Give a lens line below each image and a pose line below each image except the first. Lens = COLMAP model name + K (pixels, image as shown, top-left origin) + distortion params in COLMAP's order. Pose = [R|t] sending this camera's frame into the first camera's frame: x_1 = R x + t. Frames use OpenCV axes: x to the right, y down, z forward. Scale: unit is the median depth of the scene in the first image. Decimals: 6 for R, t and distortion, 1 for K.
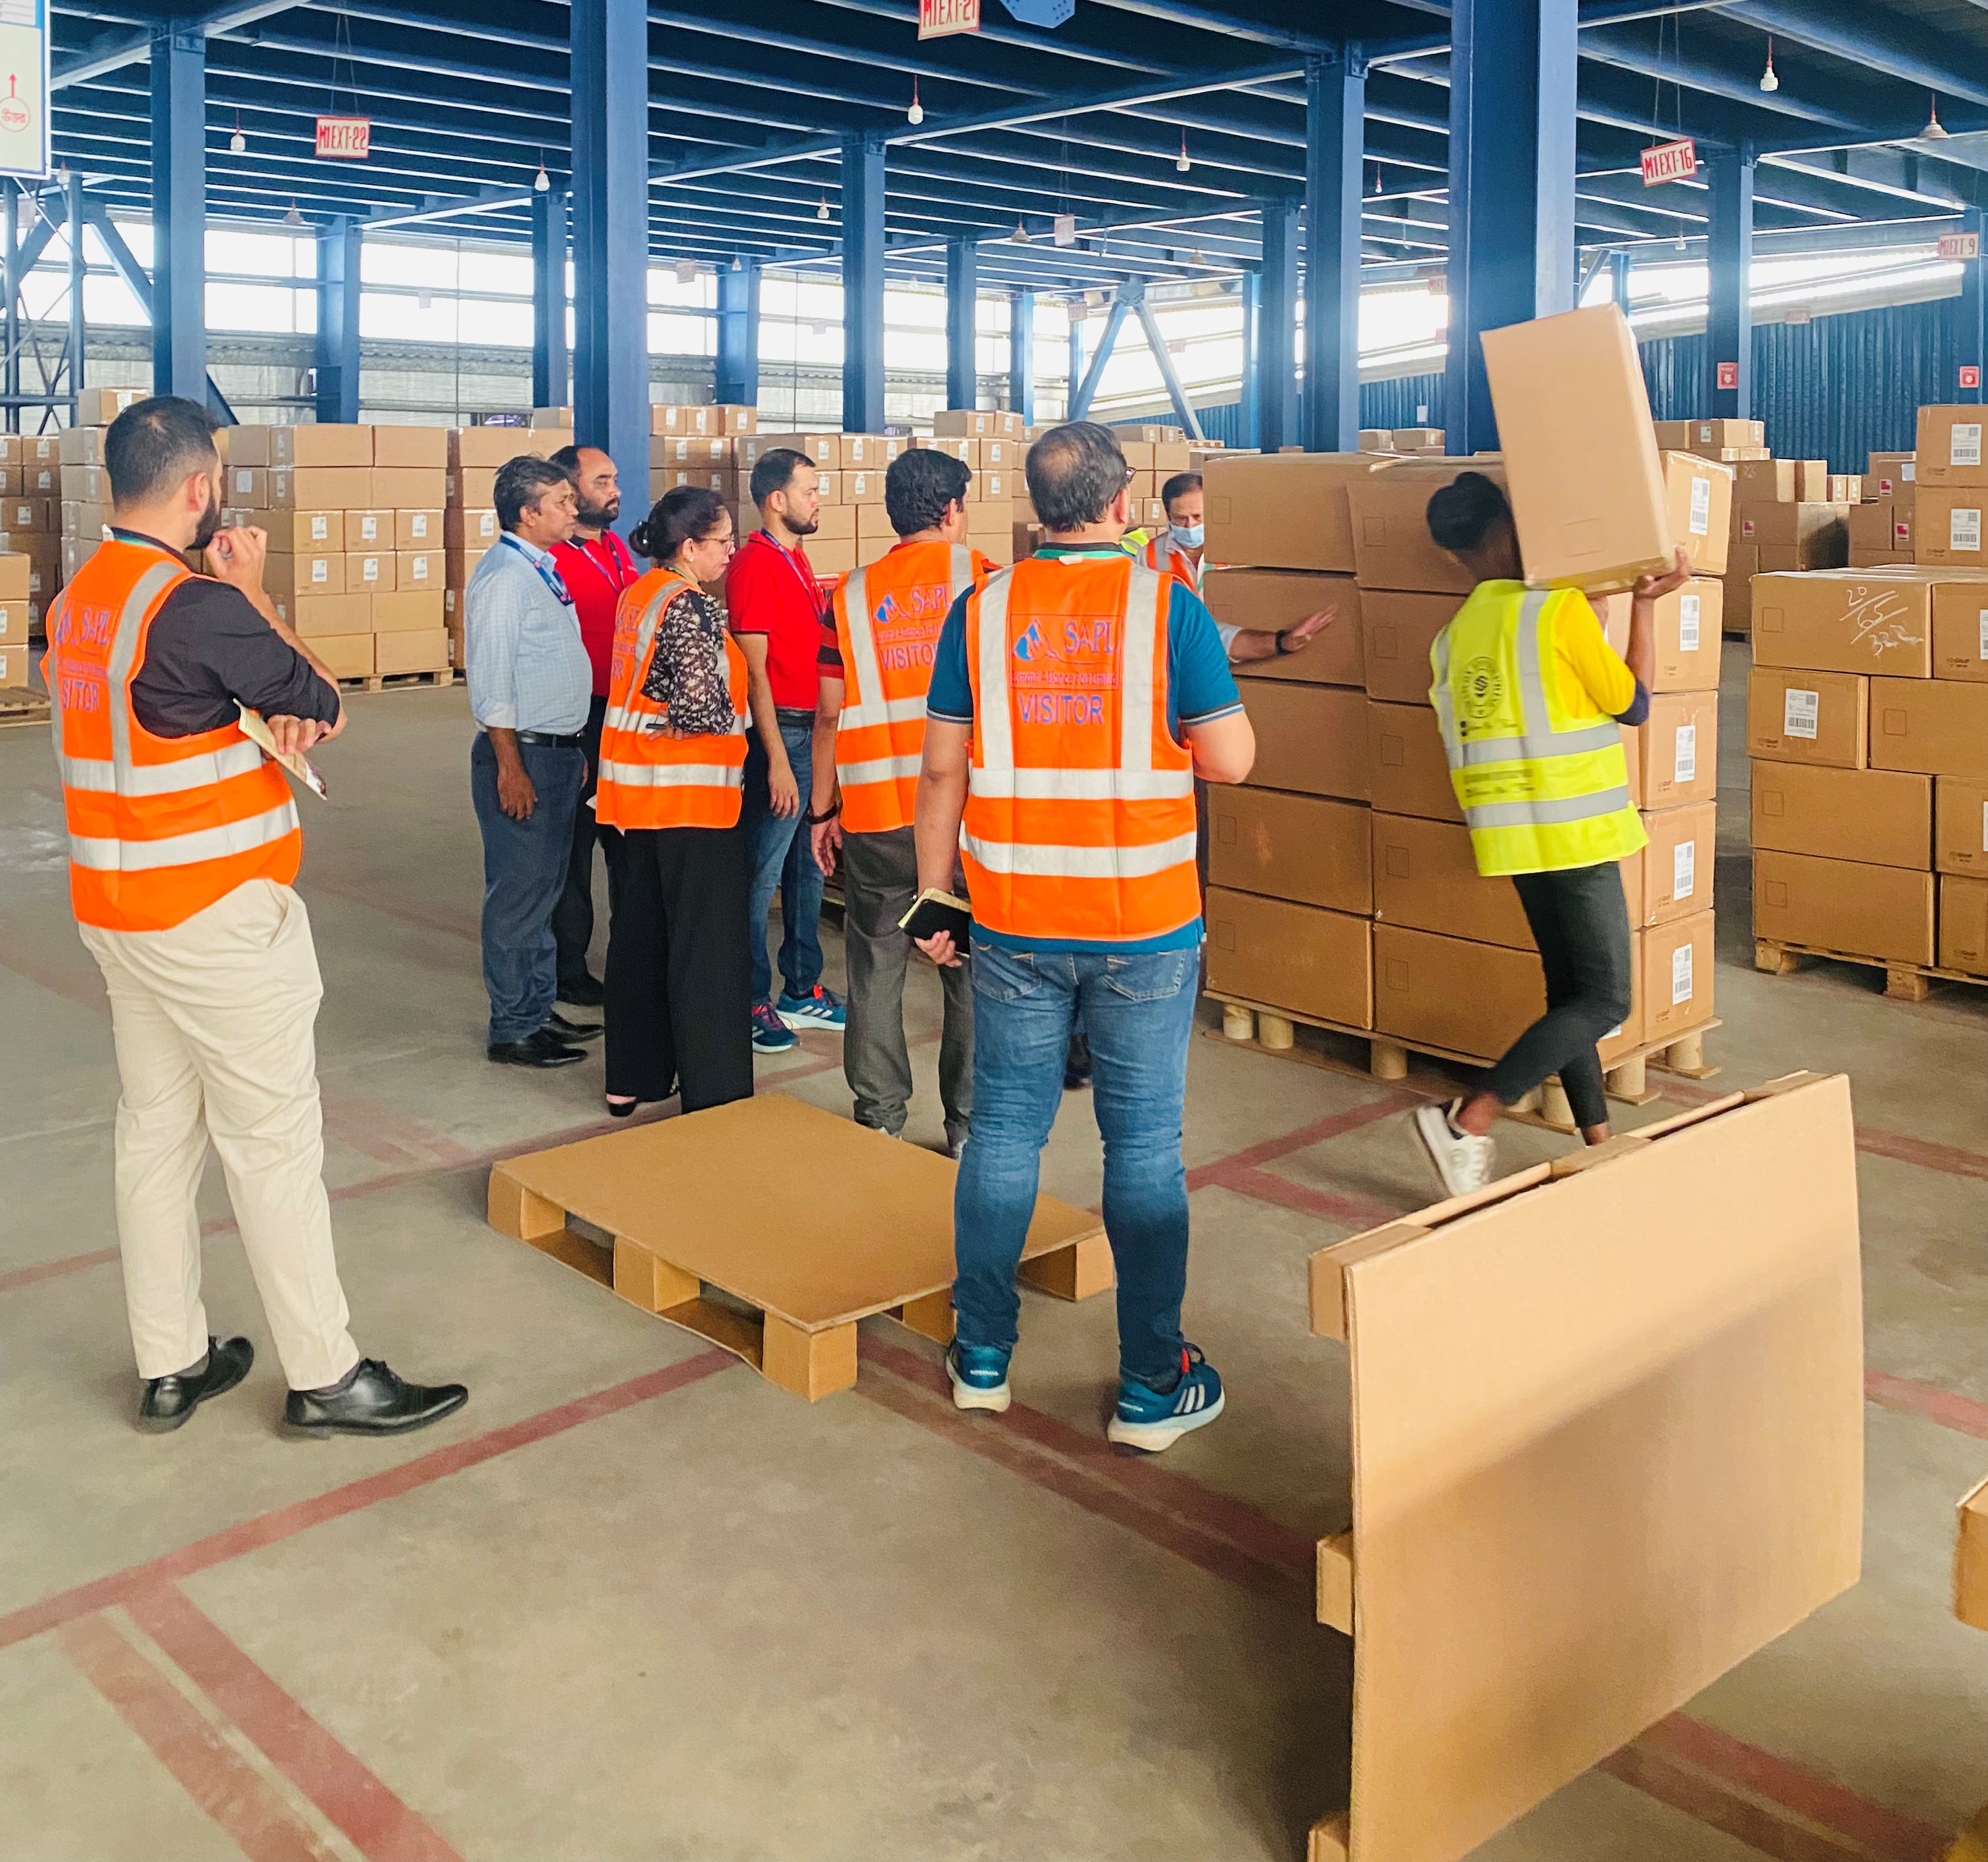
lens RADIAL K [[2063.9, 0, 997.7], [0, 2063.9, 899.4], [0, 0, 1]] dist [0.149097, -0.216616]
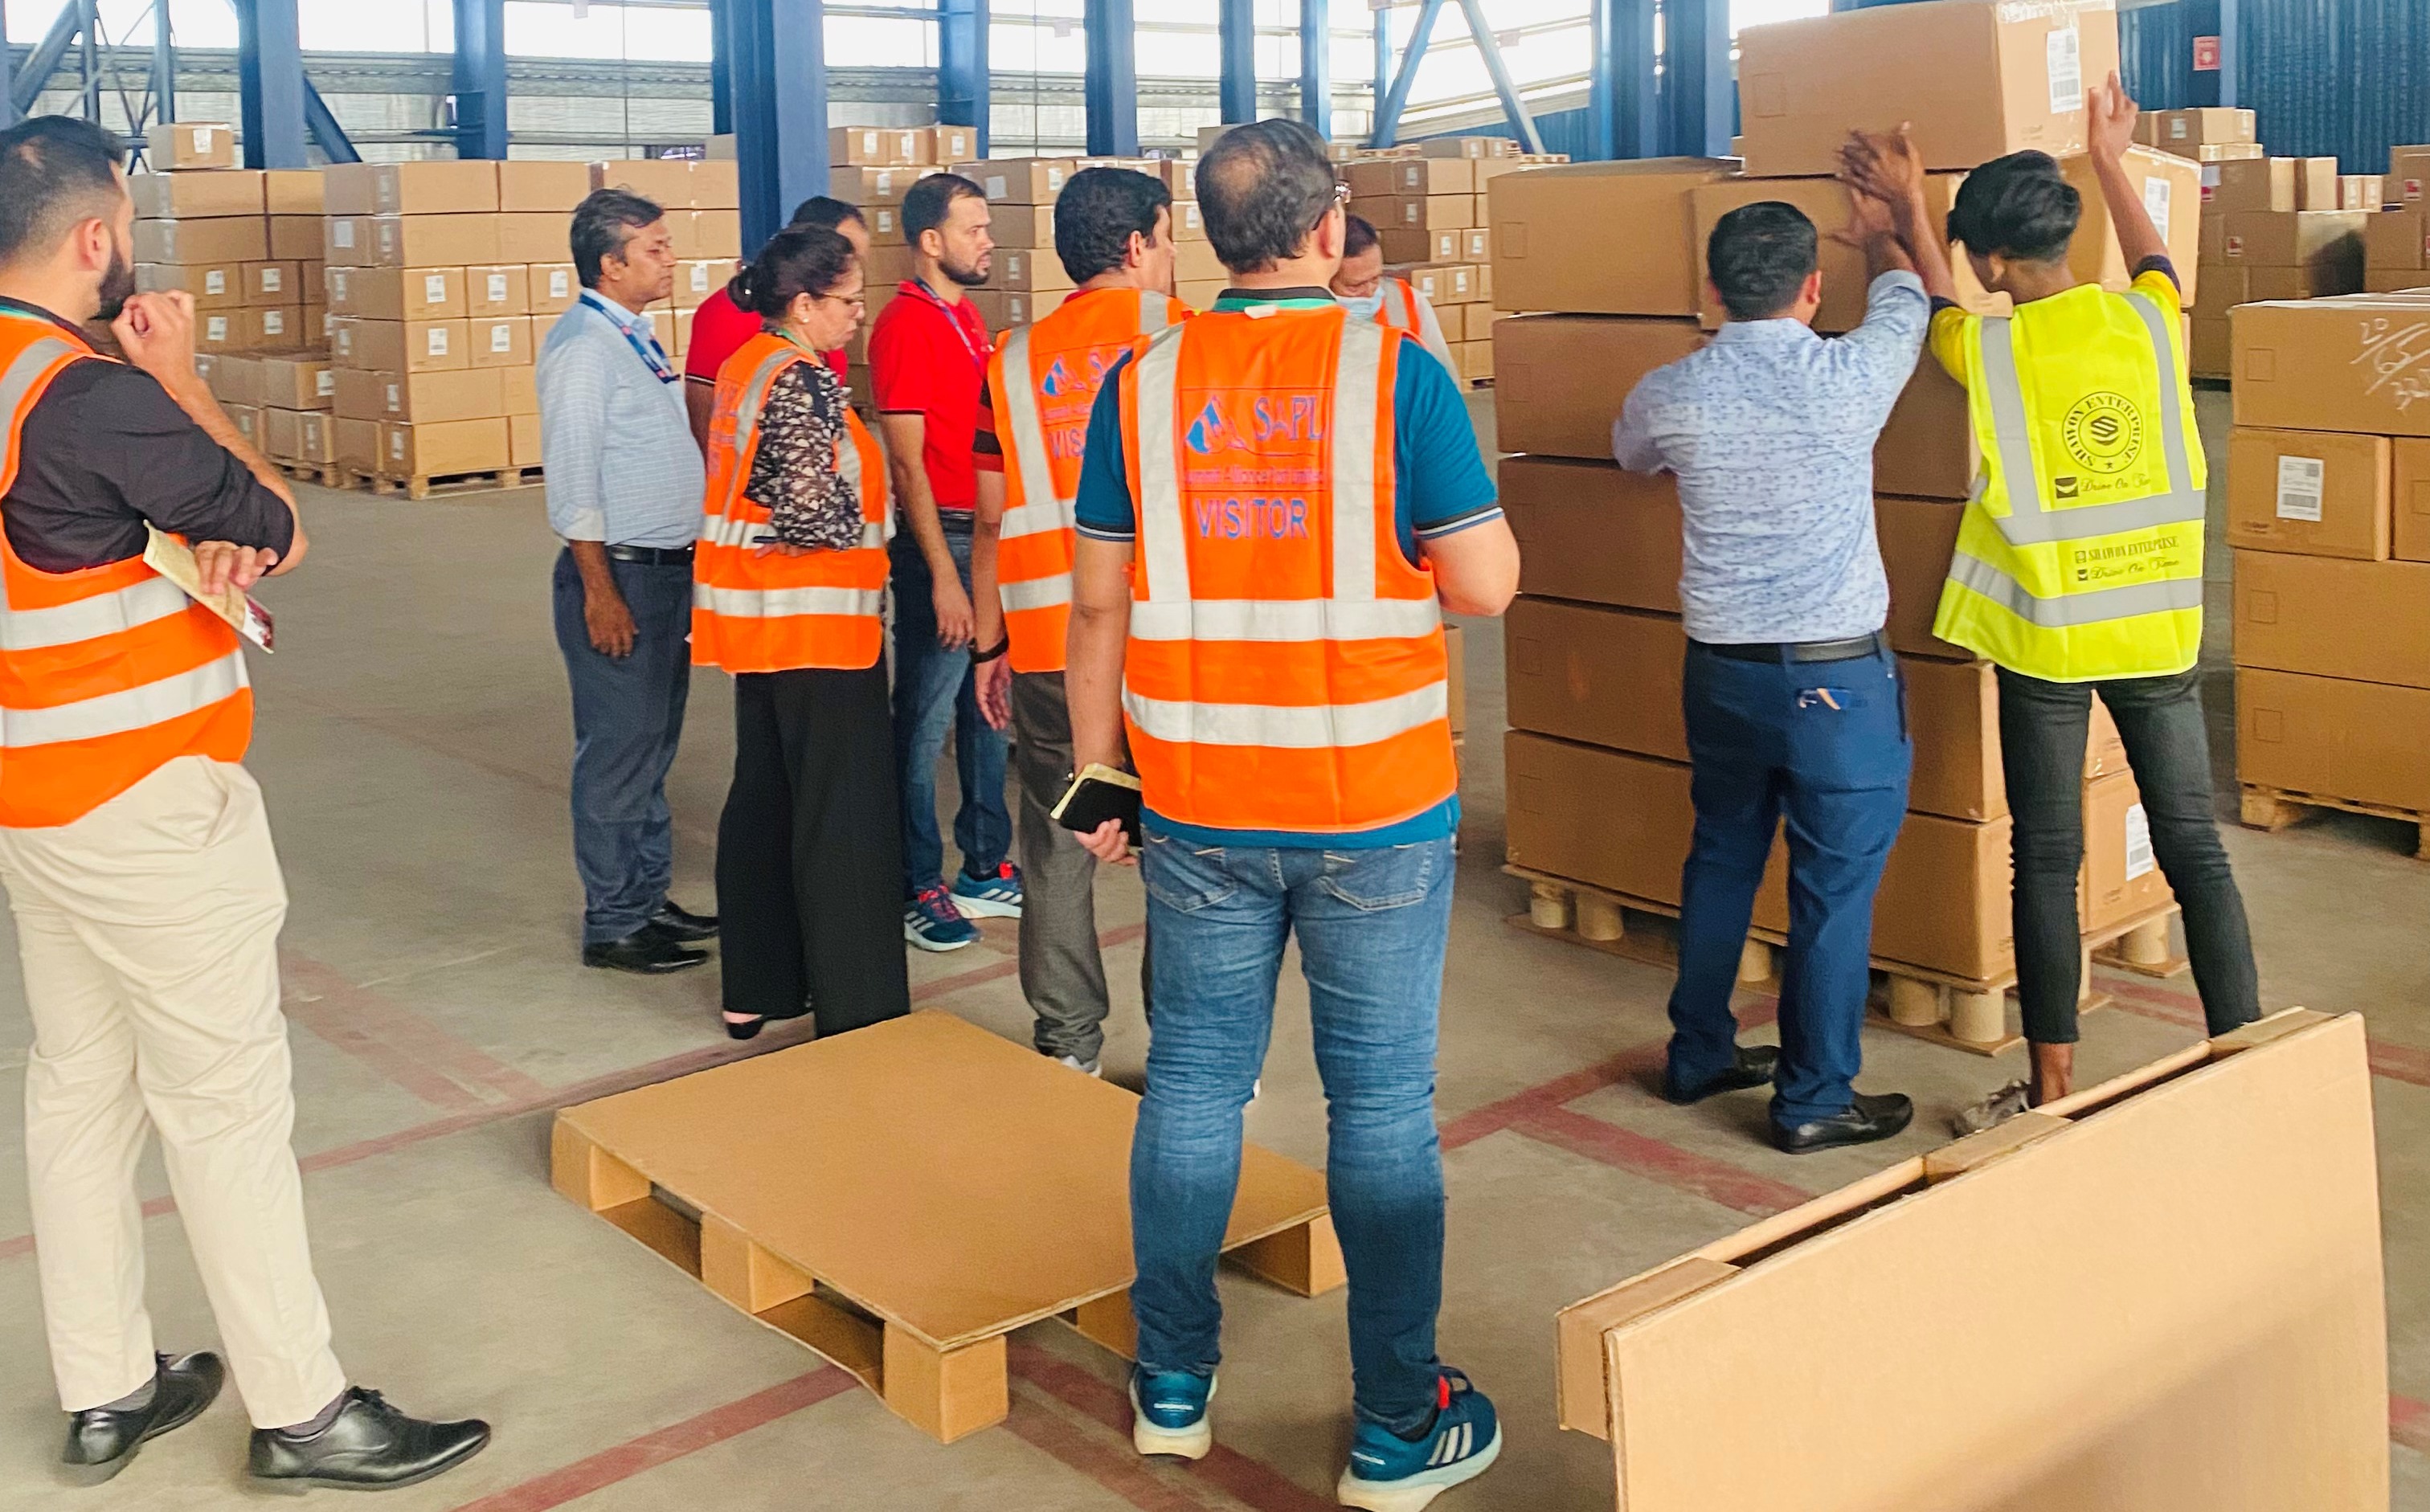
lens RADIAL K [[2330.7, 0, 1209.6], [0, 2330.7, 752.3], [0, 0, 1]] dist [0.167474, -0.267678]
pose [[0.997793, -0.009491, -0.065724, 0.055746], [0.011076, 0.999655, 0.023797, -0.023401], [0.065475, -0.024472, 0.997554, 0.140880]]
